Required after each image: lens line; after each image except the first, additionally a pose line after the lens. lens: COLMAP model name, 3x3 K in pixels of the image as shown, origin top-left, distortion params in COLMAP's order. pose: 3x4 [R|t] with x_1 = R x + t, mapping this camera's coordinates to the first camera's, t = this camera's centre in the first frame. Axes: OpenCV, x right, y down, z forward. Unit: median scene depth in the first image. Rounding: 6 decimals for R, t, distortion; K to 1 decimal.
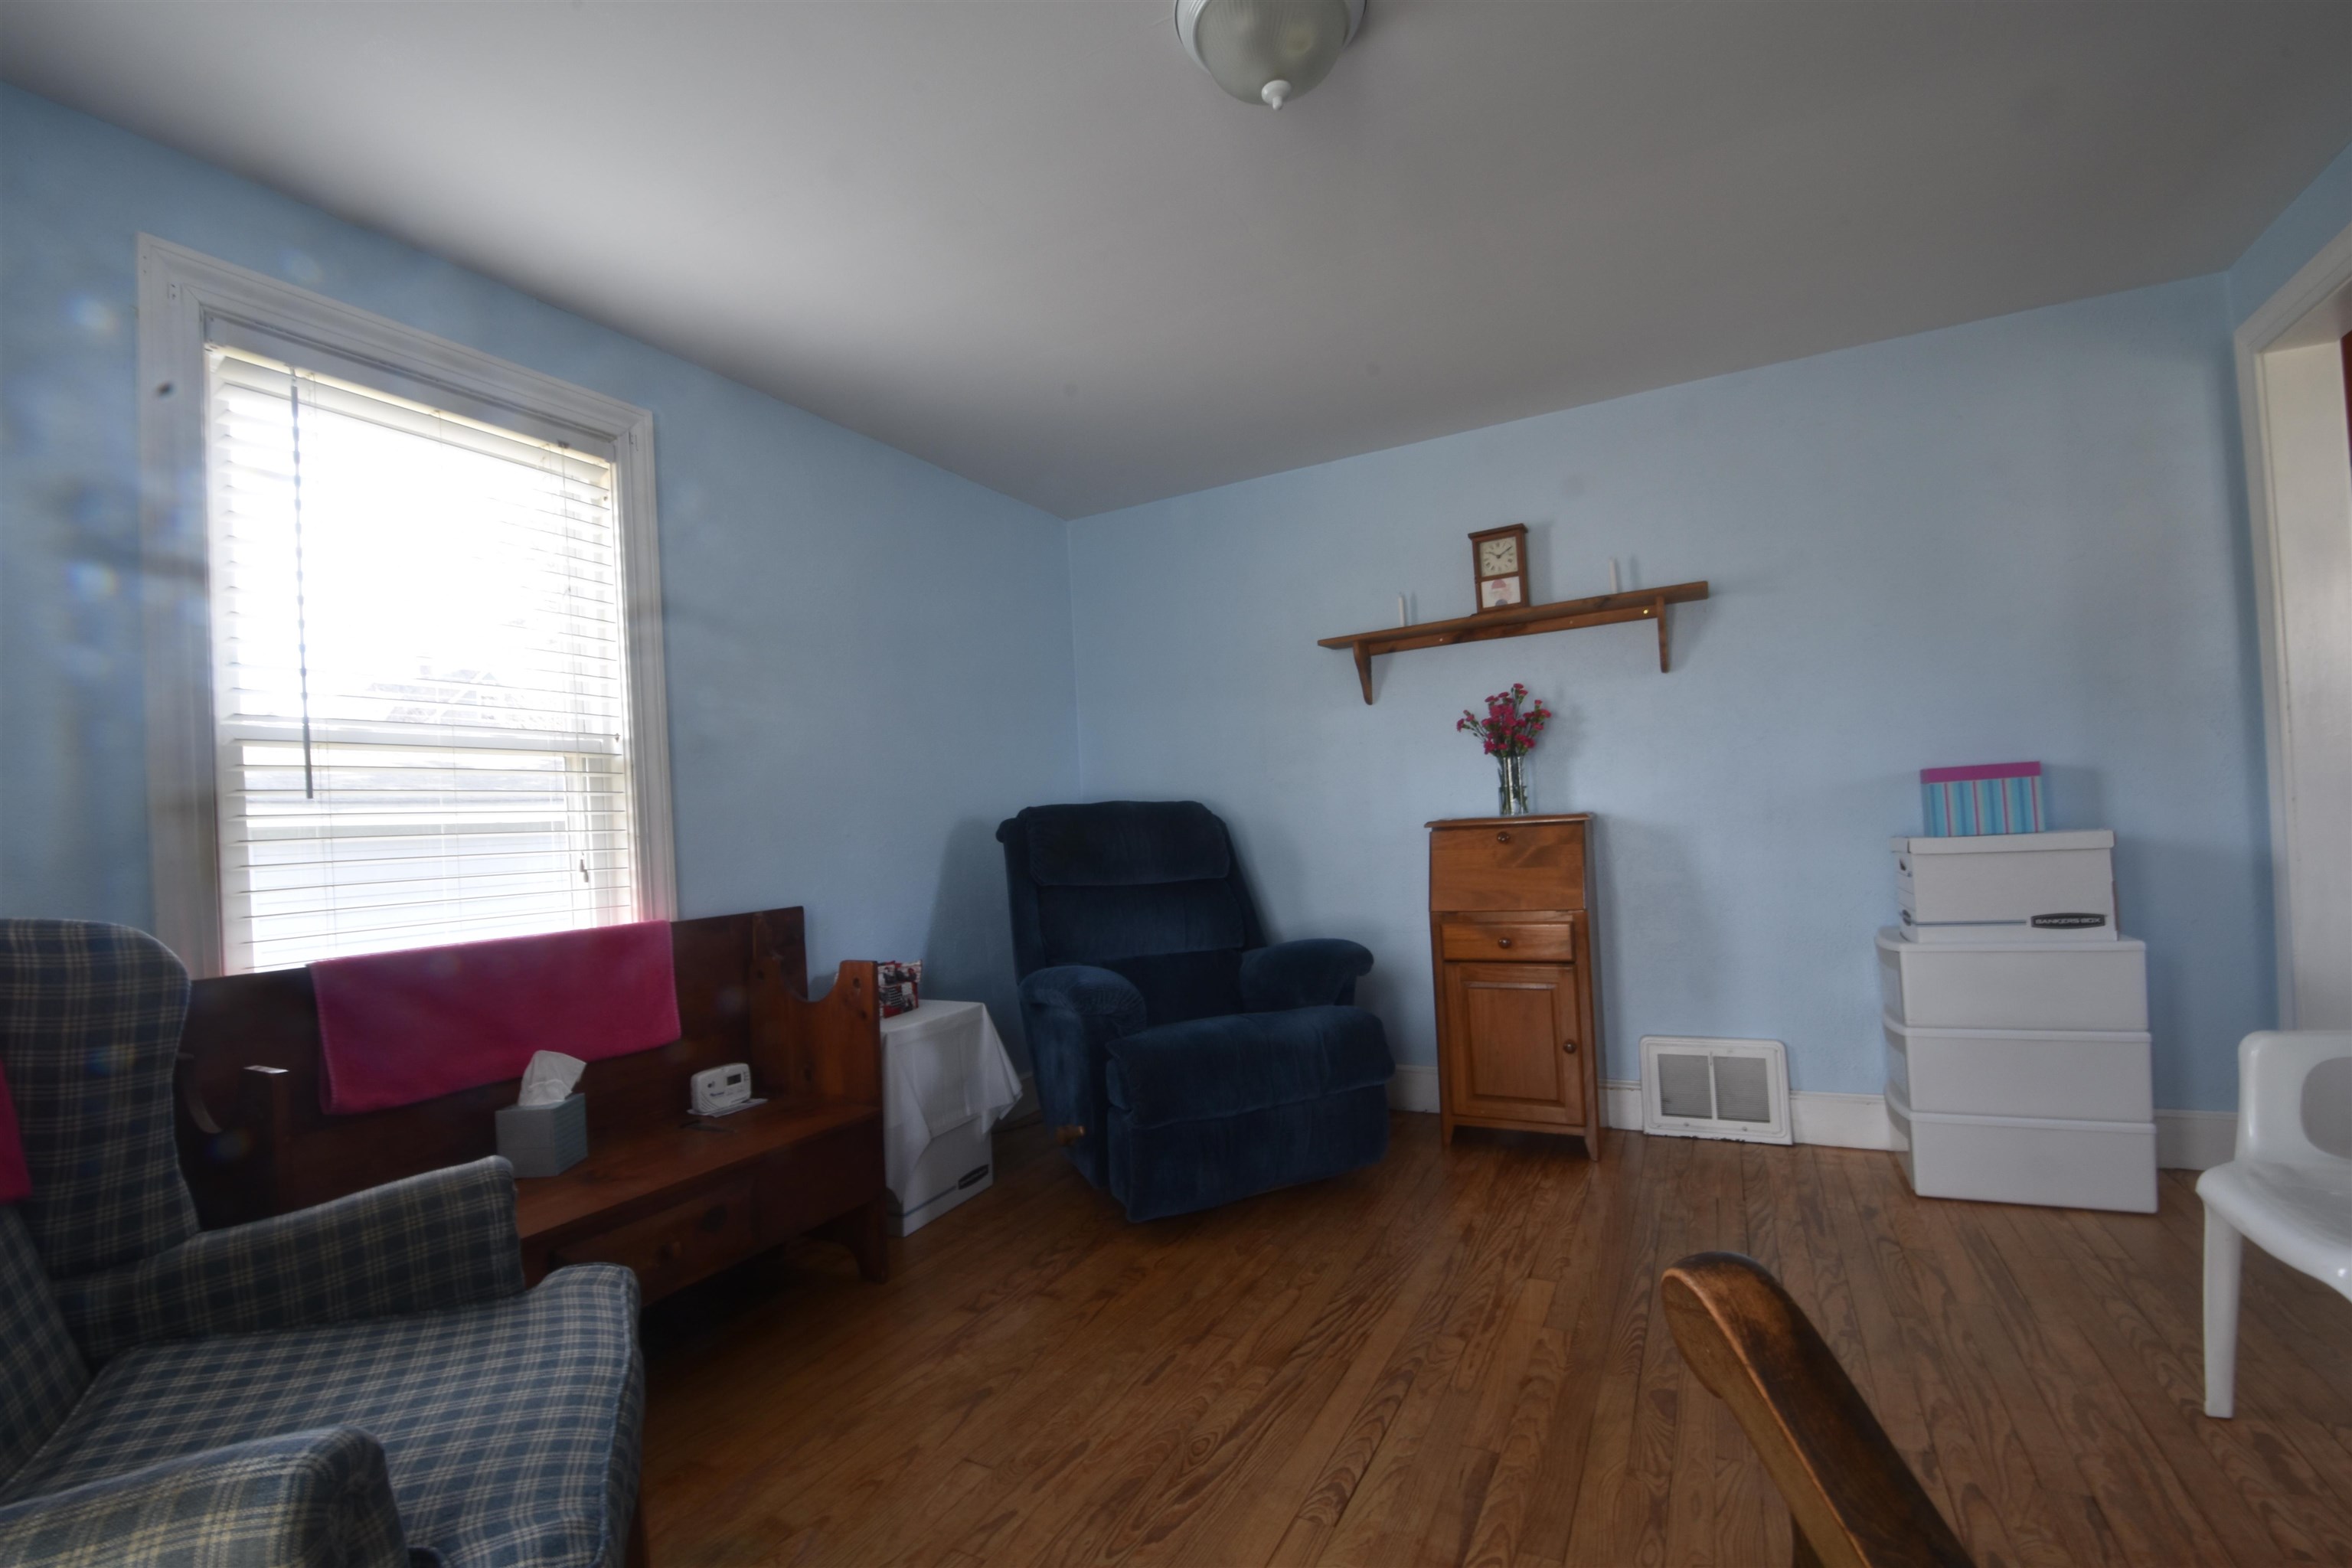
lens RADIAL K [[1033.6, 0, 1171.0], [0, 1033.6, 813.6], [0, 0, 1]] dist [0.011537, -0.018798]
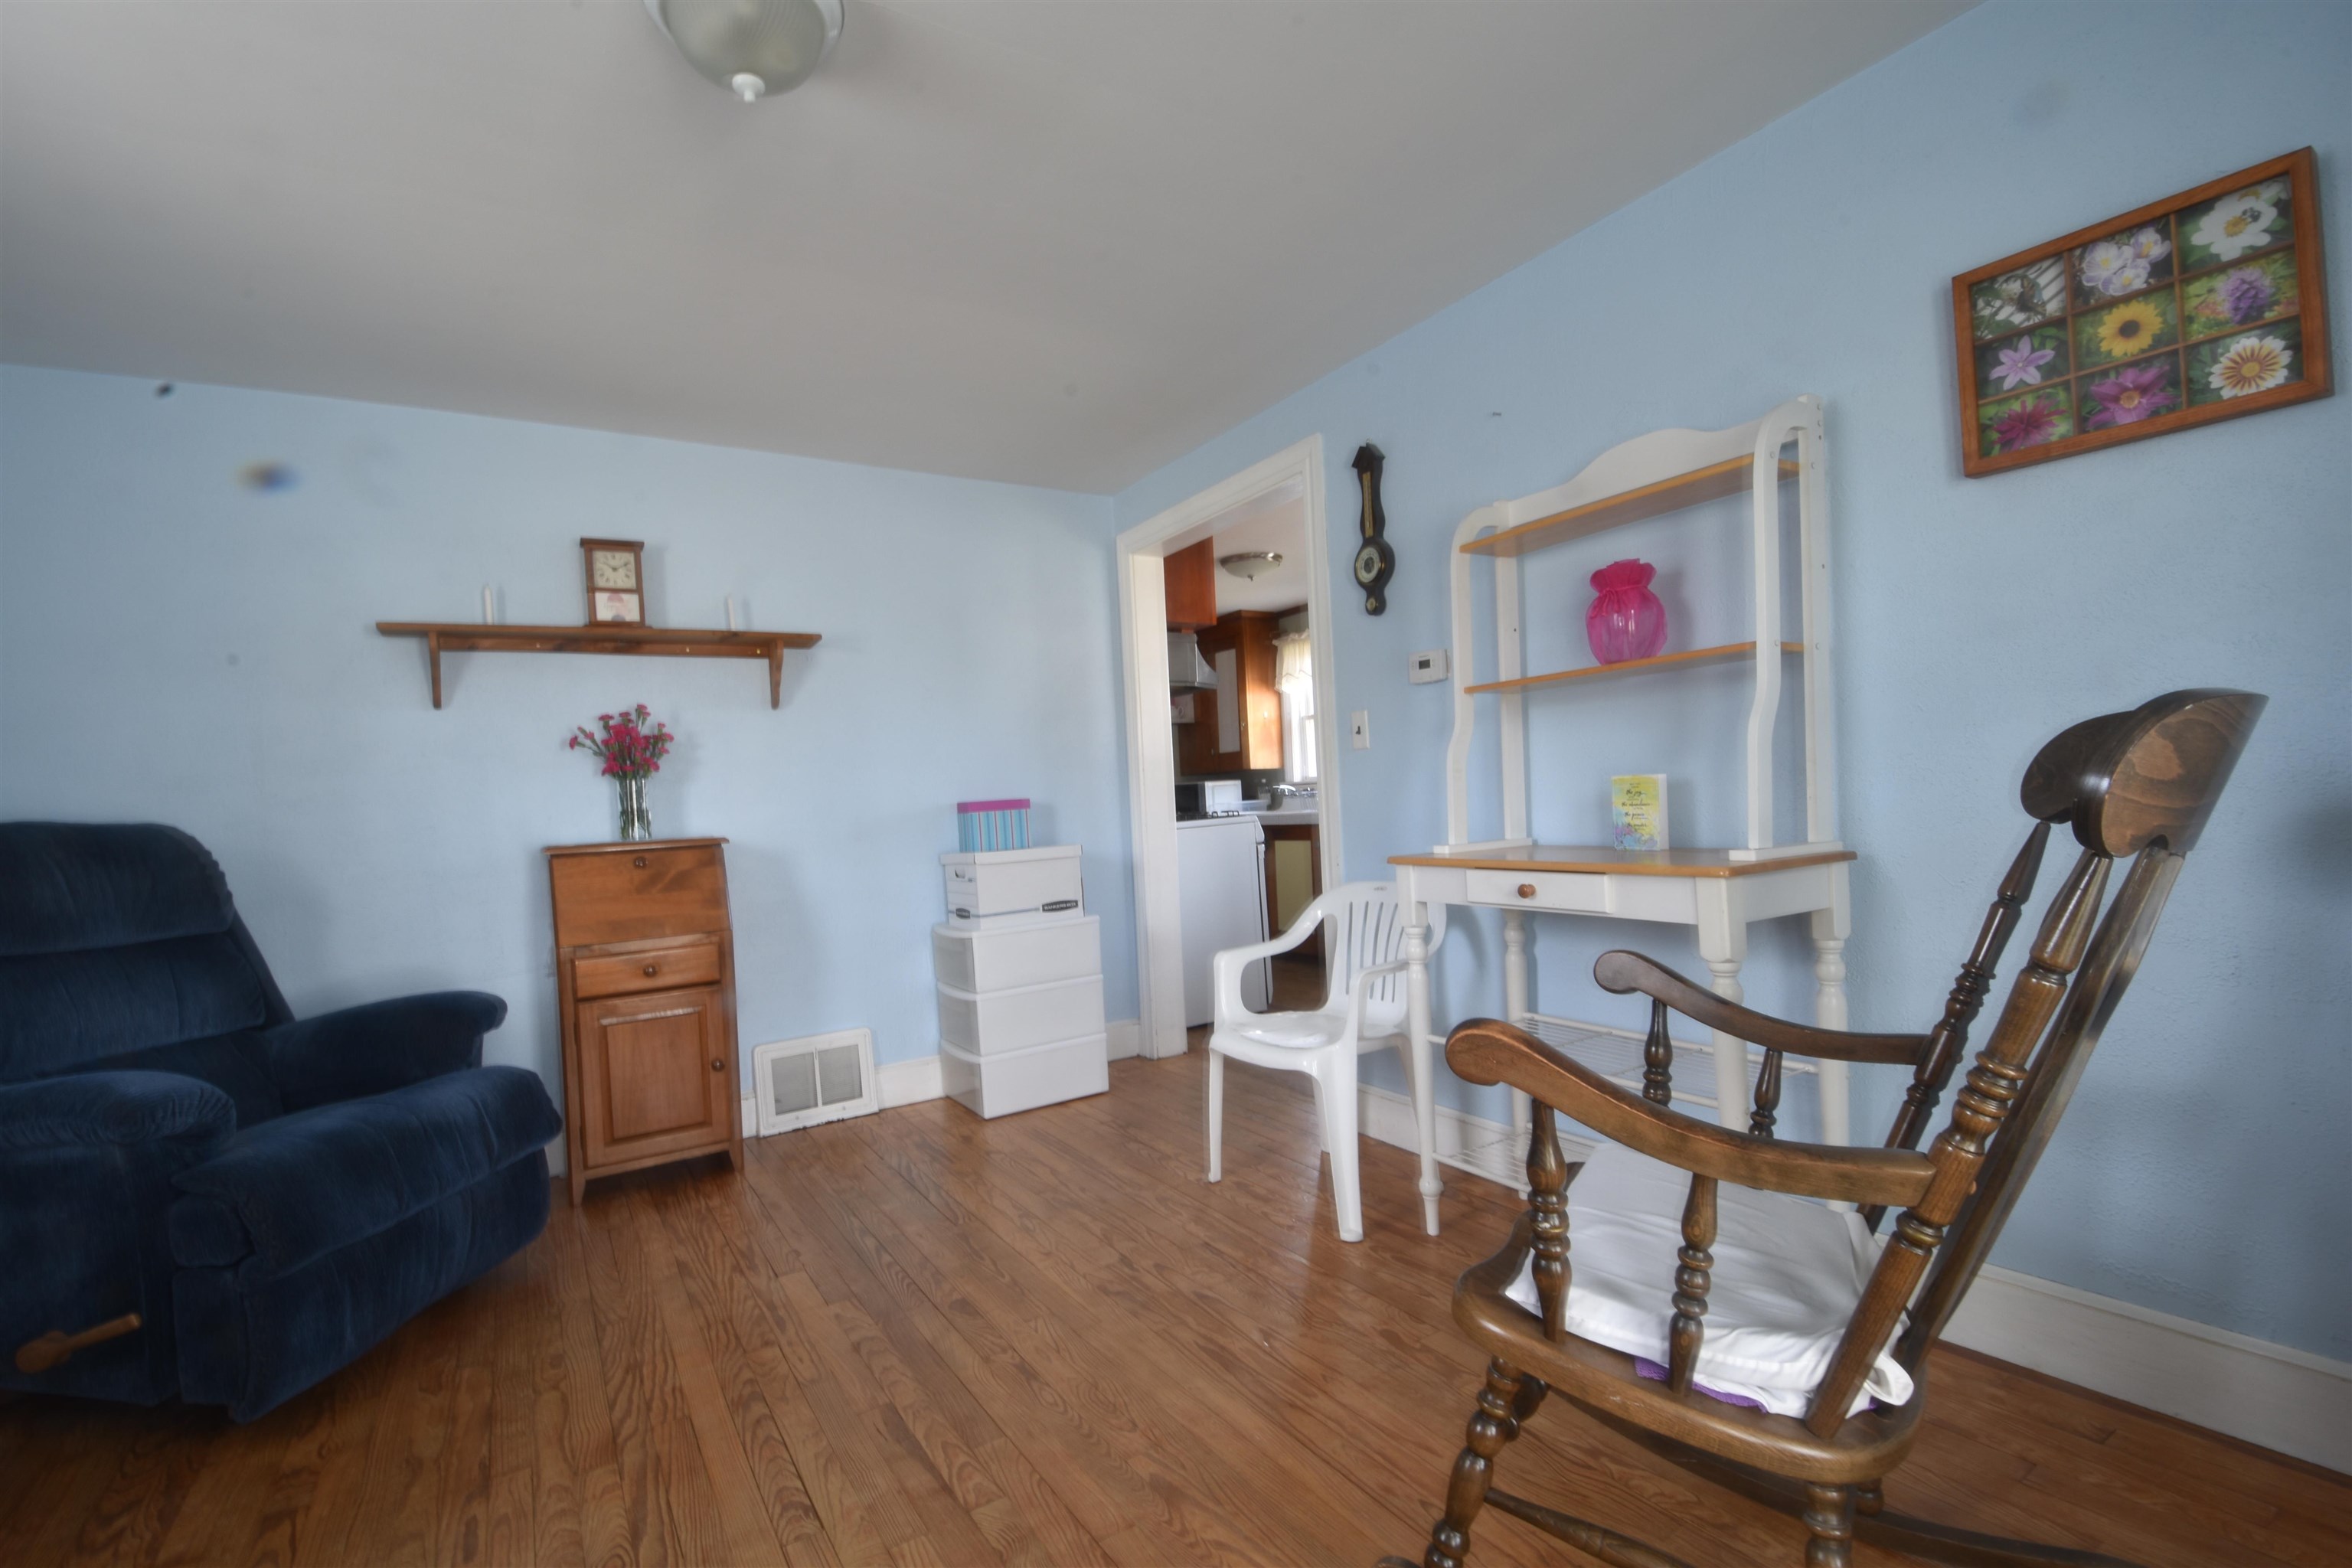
lens RADIAL K [[1033.6, 0, 1171.0], [0, 1033.6, 813.6], [0, 0, 1]] dist [0.011537, -0.018798]
pose [[0.500980, 0.018696, 0.865257, -0.279641], [0.015827, 0.999402, -0.030759, 0.016224], [-0.865314, 0.029104, 0.500385, 0.094726]]
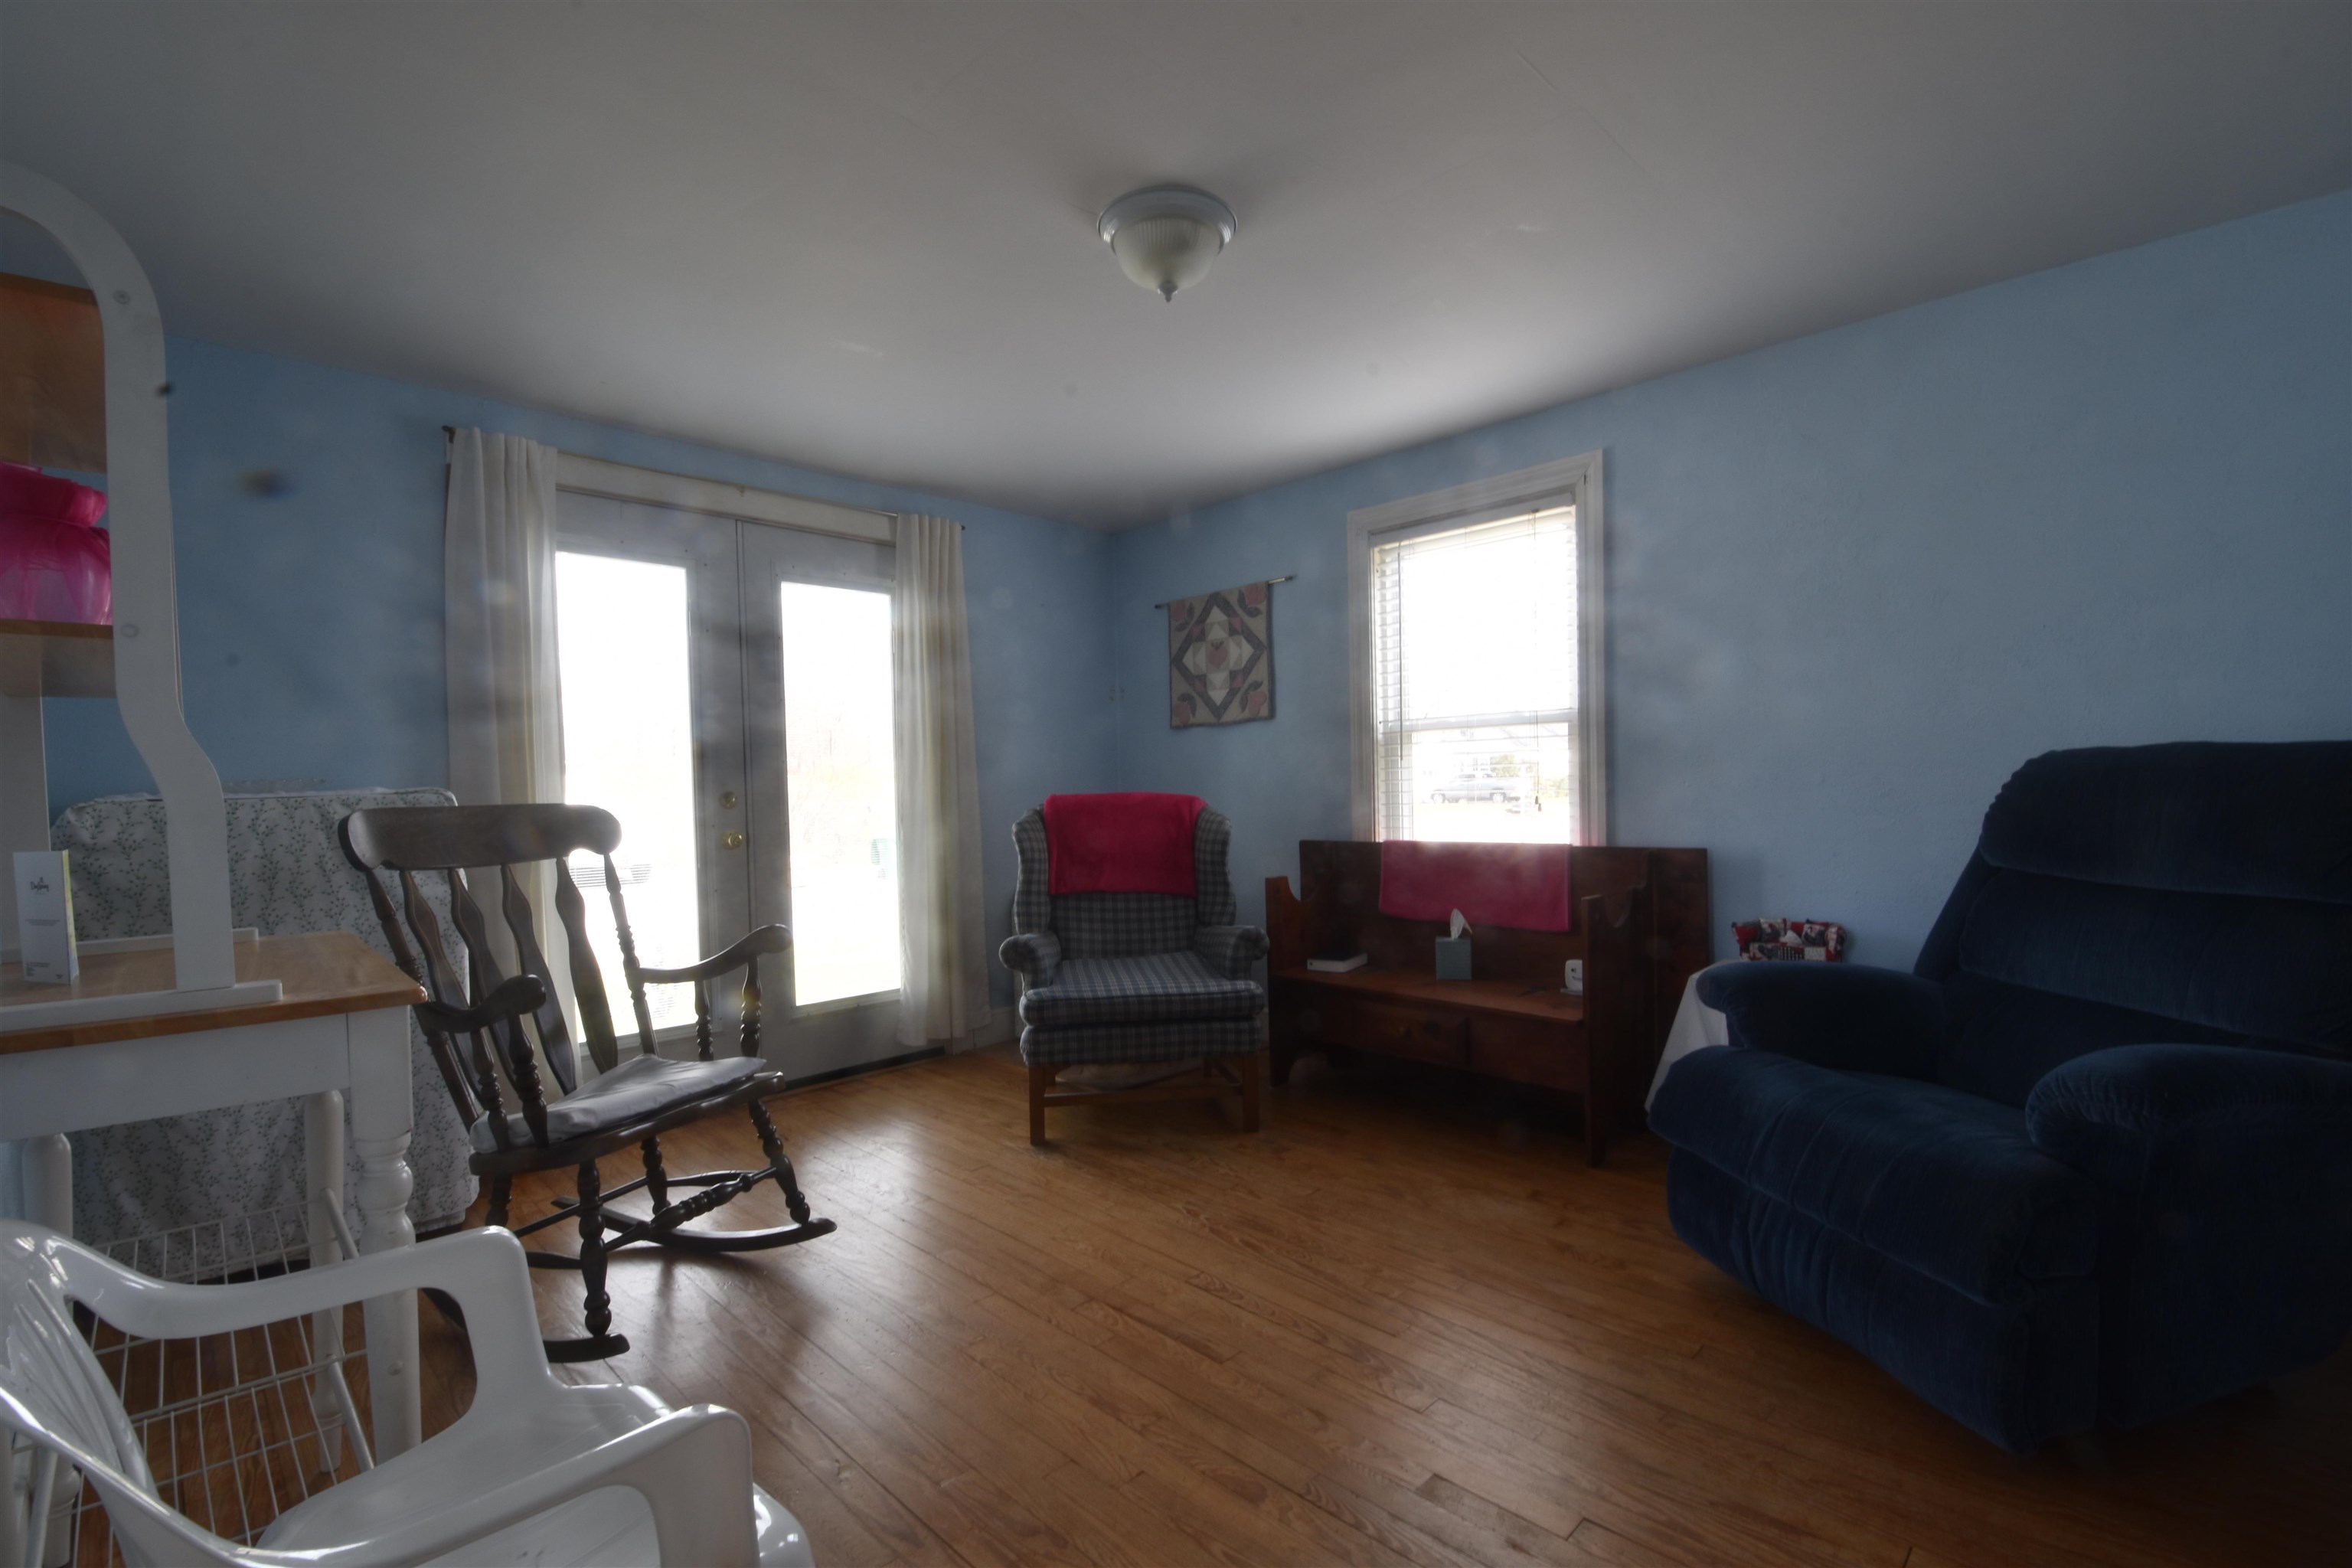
lens RADIAL K [[1033.6, 0, 1171.0], [0, 1033.6, 813.6], [0, 0, 1]] dist [0.011537, -0.018798]
pose [[-0.291075, 0.083282, -0.953068, 0.776803], [0.045584, 0.996280, 0.073136, -0.048020], [0.955614, -0.022157, -0.293789, 0.726908]]
